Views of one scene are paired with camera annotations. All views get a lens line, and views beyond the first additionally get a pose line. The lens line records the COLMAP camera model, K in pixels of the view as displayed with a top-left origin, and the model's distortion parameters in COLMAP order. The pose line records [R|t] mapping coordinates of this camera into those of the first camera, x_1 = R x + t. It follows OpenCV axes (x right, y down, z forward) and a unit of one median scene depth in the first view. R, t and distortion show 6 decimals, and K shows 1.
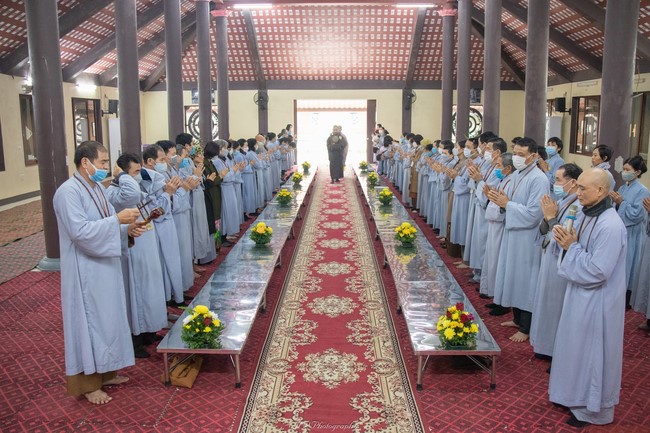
lens RADIAL K [[610.6, 0, 325.8], [0, 610.6, 201.9], [0, 0, 1]] dist [-0.159129, 0.110365]
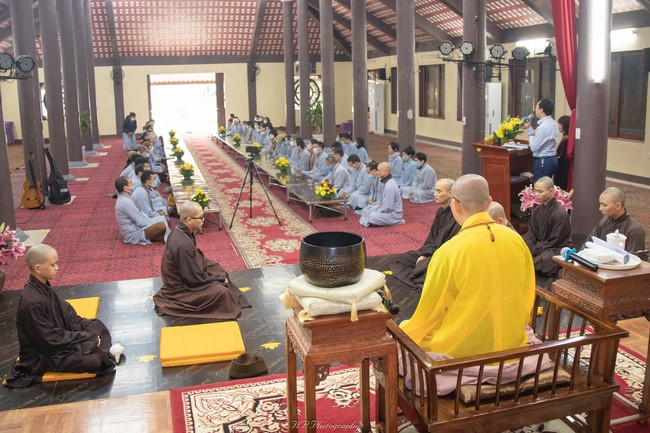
lens RADIAL K [[610.6, 0, 325.8], [0, 610.6, 201.9], [0, 0, 1]] dist [-0.159129, 0.110365]
pose [[0.961532, -0.066744, 0.266461, -0.053648], [0.055560, 0.997237, 0.049303, 0.028499], [-0.269016, -0.032602, 0.962584, -0.150530]]
